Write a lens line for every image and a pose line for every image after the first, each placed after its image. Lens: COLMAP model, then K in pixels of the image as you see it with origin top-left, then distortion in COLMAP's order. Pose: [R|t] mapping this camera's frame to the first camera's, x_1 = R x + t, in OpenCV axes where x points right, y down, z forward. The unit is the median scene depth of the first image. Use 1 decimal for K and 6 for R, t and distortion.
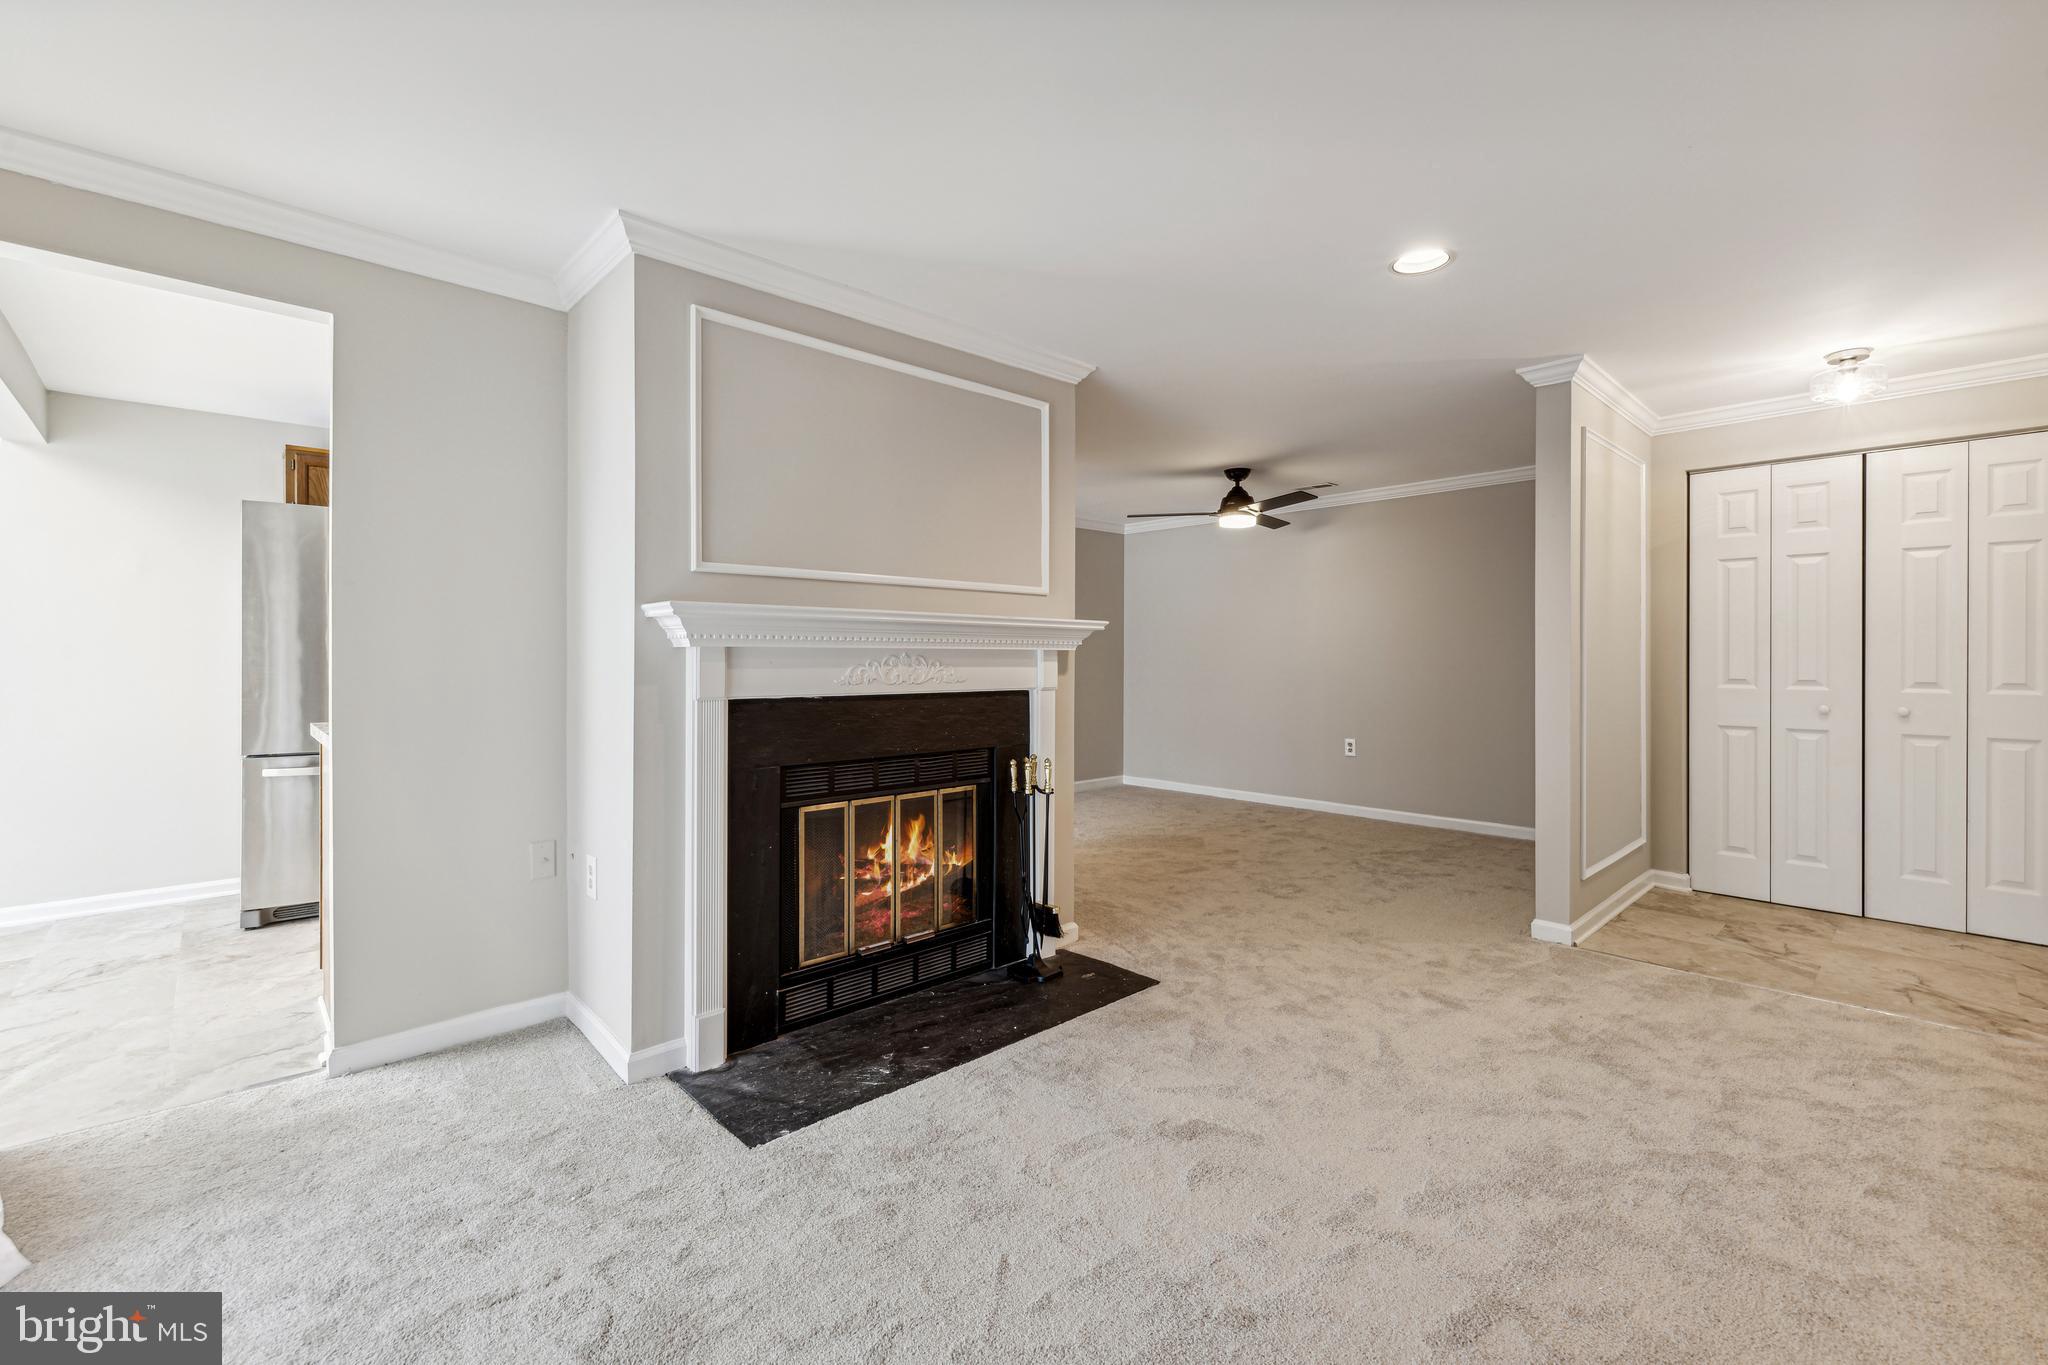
lens RADIAL K [[872.4, 0, 1020.6], [0, 872.4, 659.2], [0, 0, 1]] dist [0.000476, 0.000116]
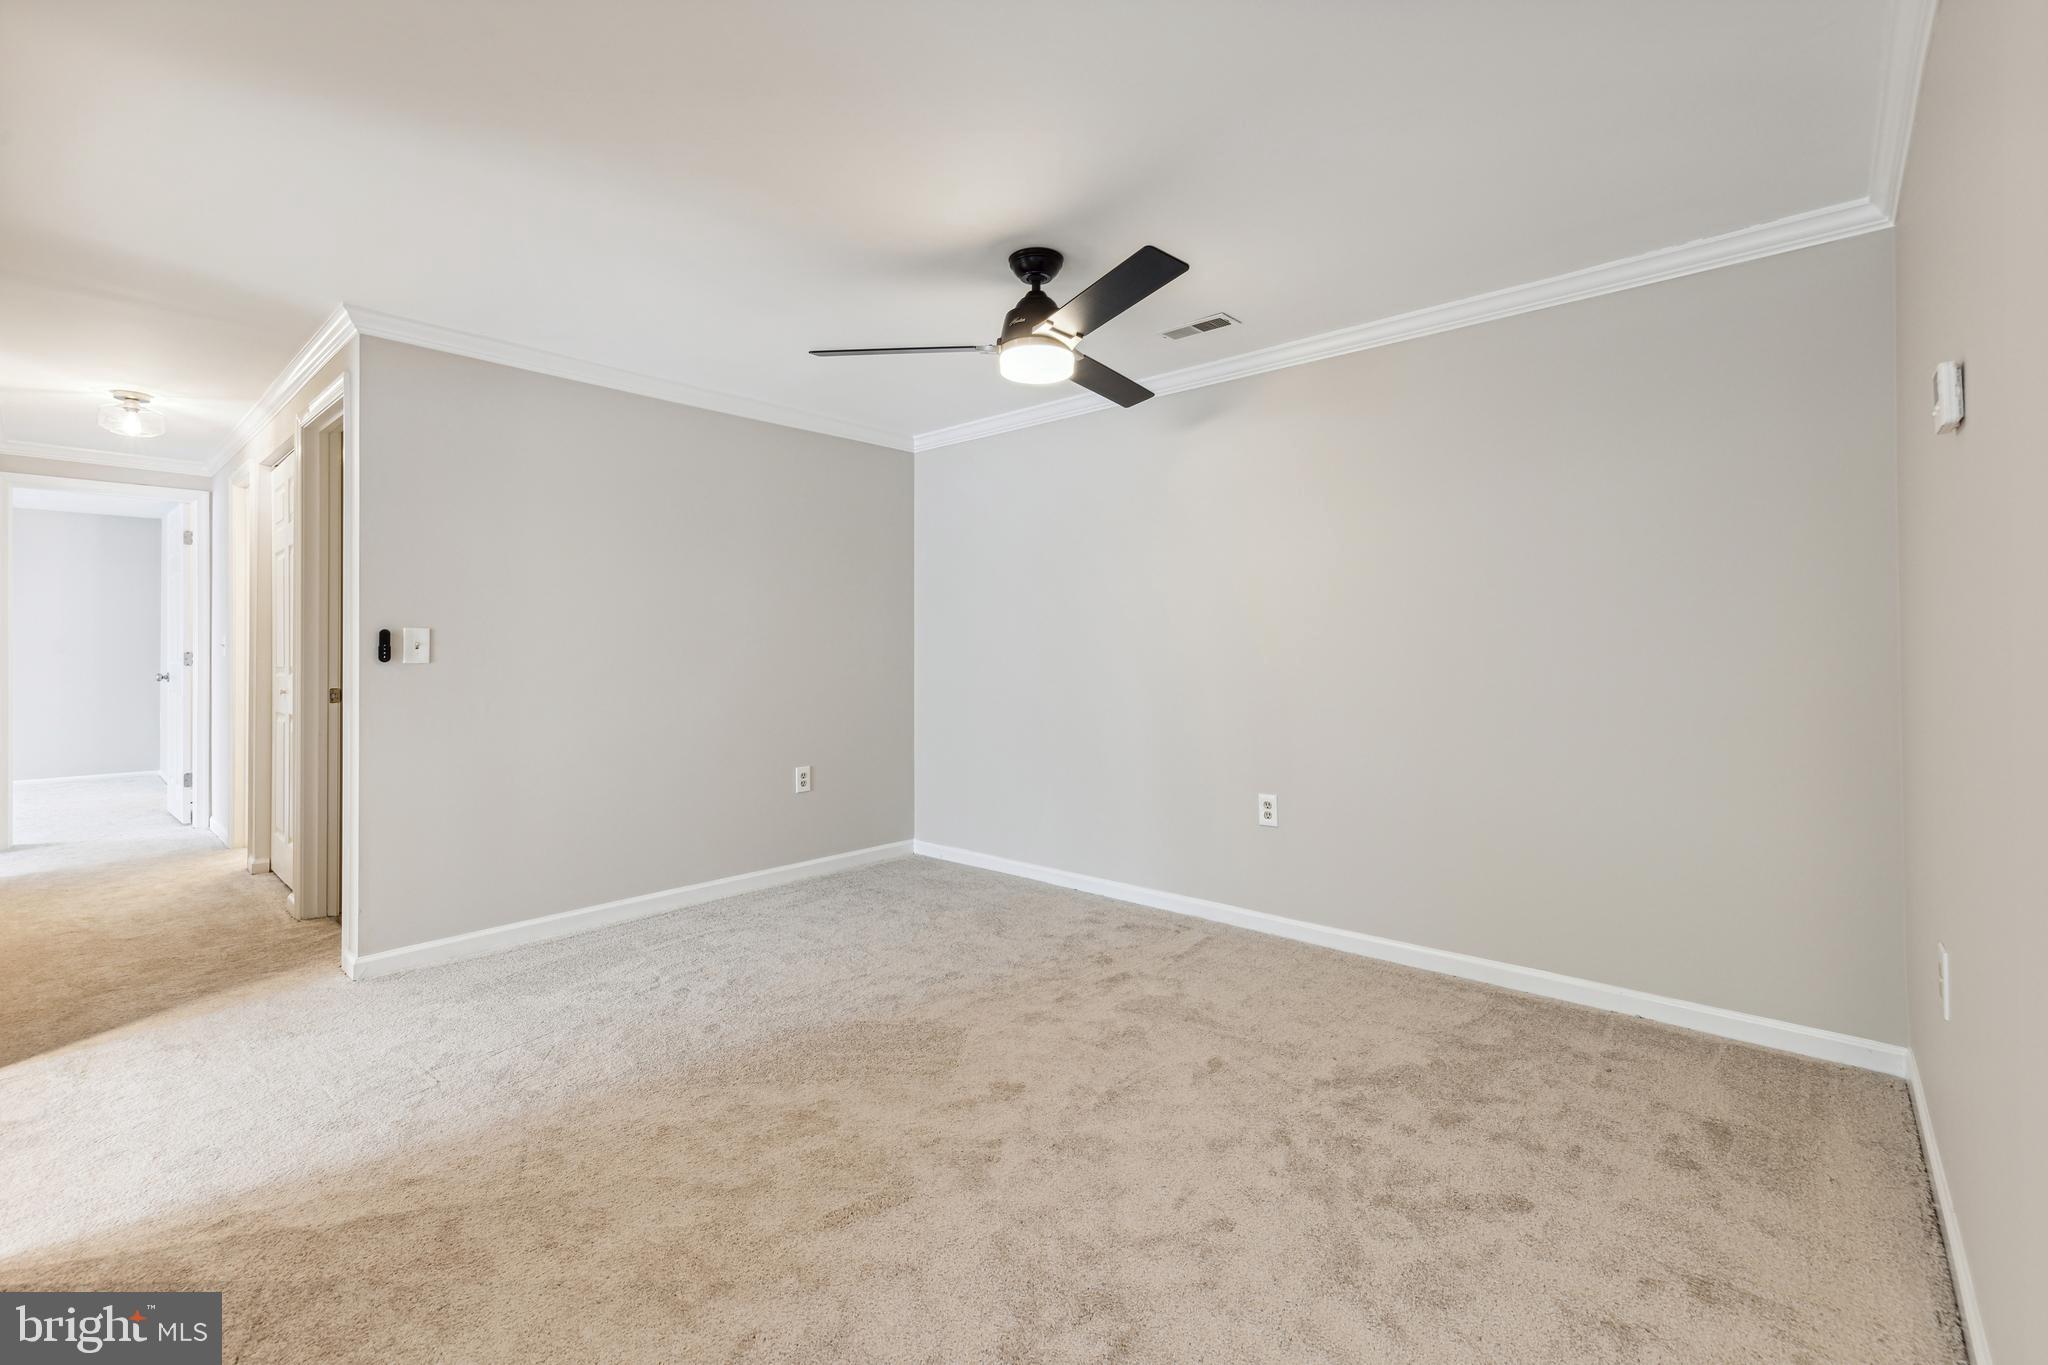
lens RADIAL K [[878.9, 0, 1022.3], [0, 878.9, 643.6], [0, 0, 1]] dist [0.002068, 0.000264]
pose [[0.995942, -0.003124, 0.089946, 0.343125], [0.004194, 0.999923, -0.011711, 0.002567], [-0.089903, 0.012040, 0.995878, 0.907545]]
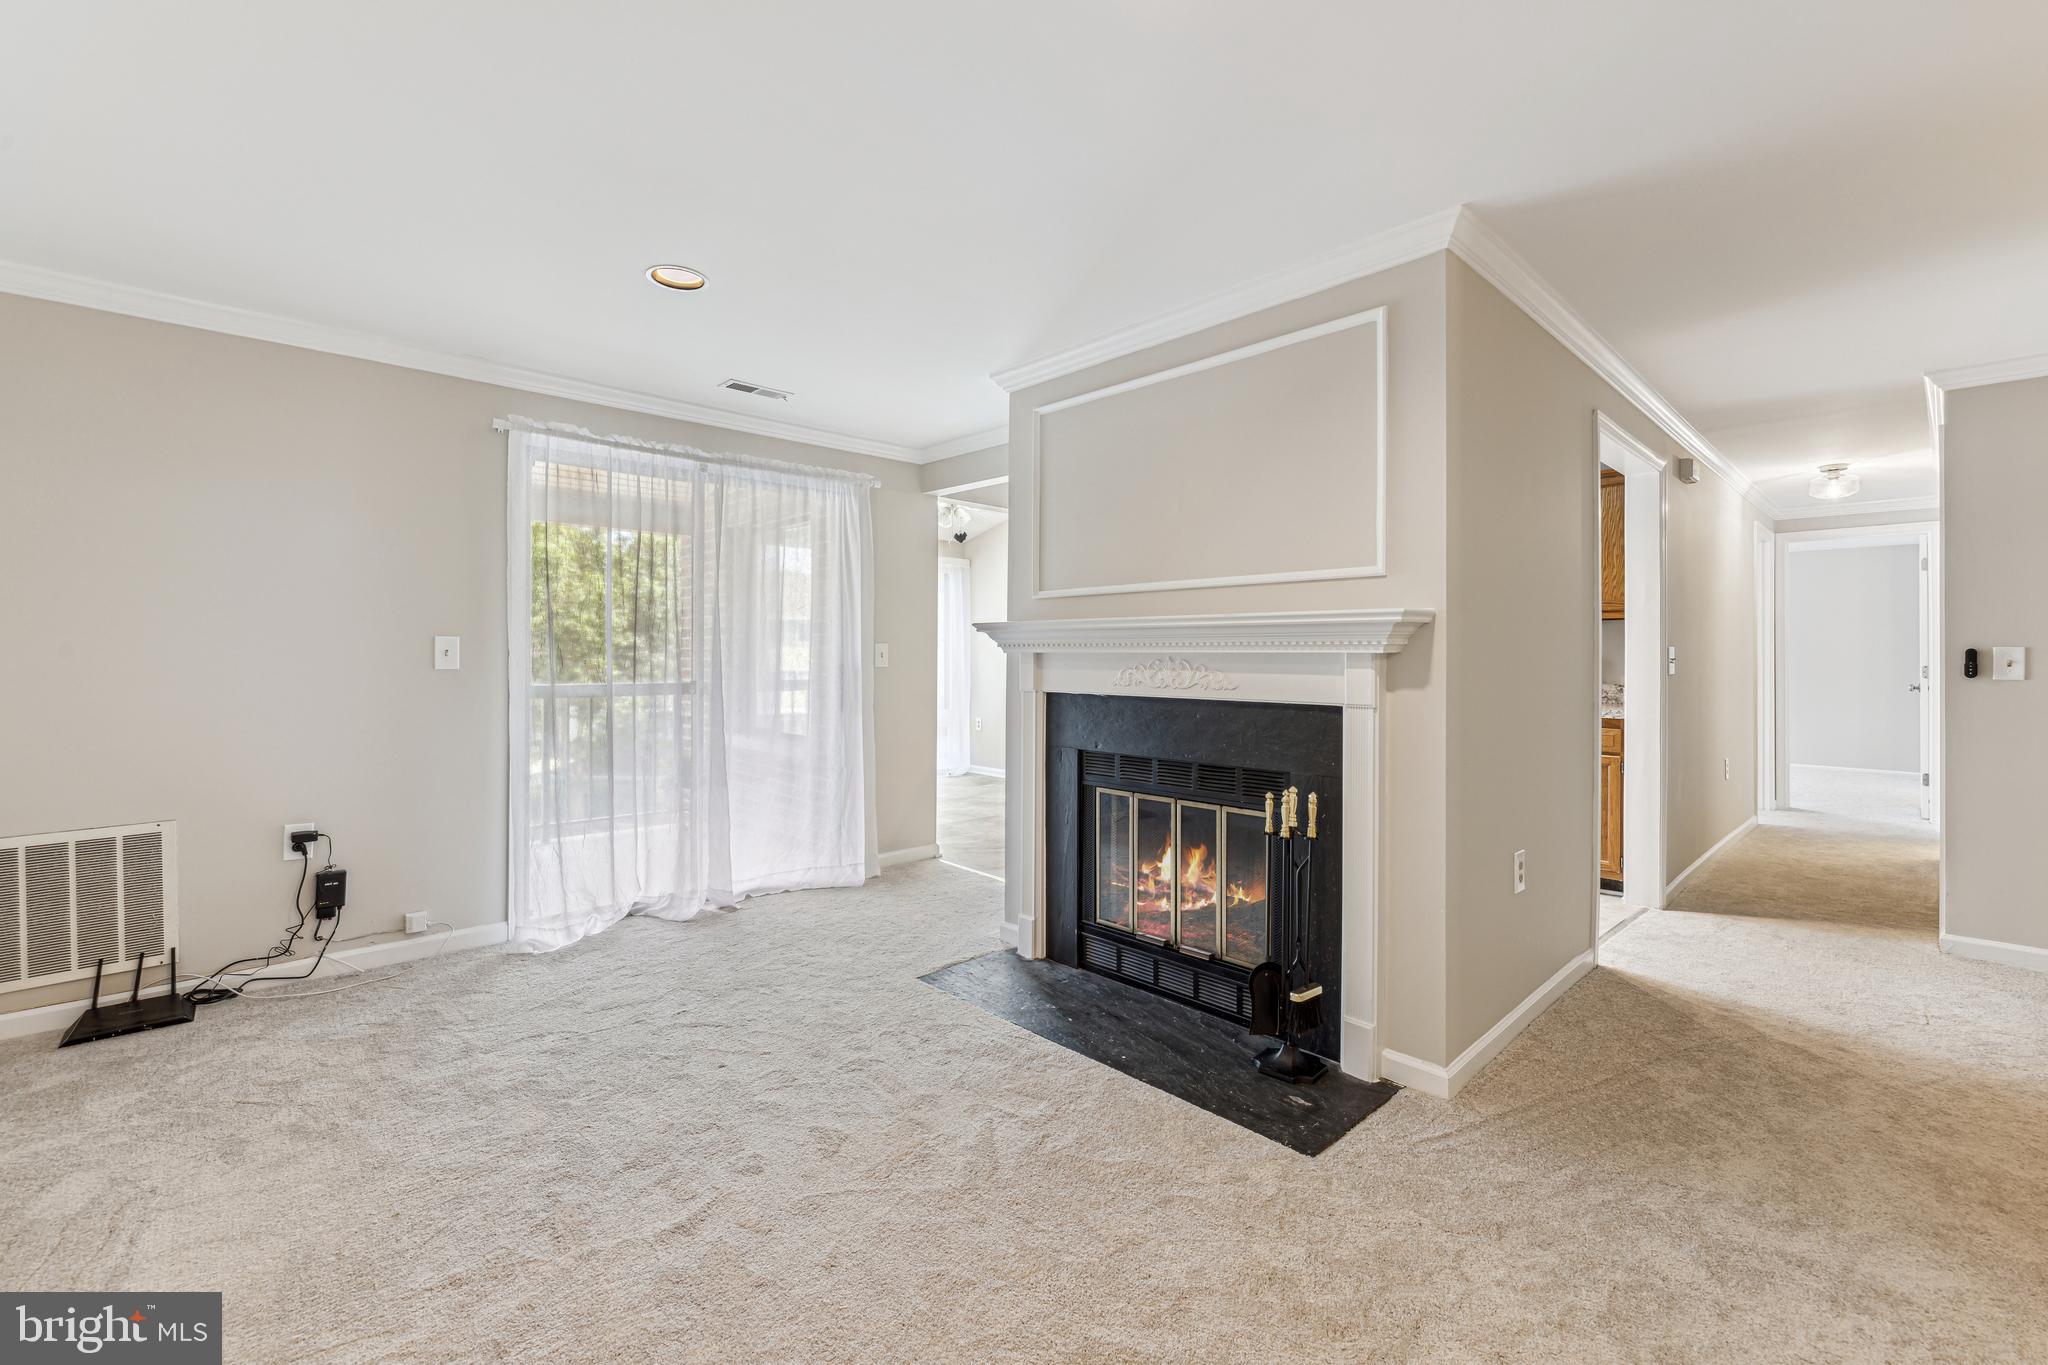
lens RADIAL K [[872.4, 0, 1020.6], [0, 872.4, 659.2], [0, 0, 1]] dist [0.000476, 0.000116]
pose [[0.007433, 0.000654, -0.999972, 0.800861], [-0.010191, 0.999948, 0.000578, -0.003247], [0.999920, 0.010187, 0.007439, 0.757033]]
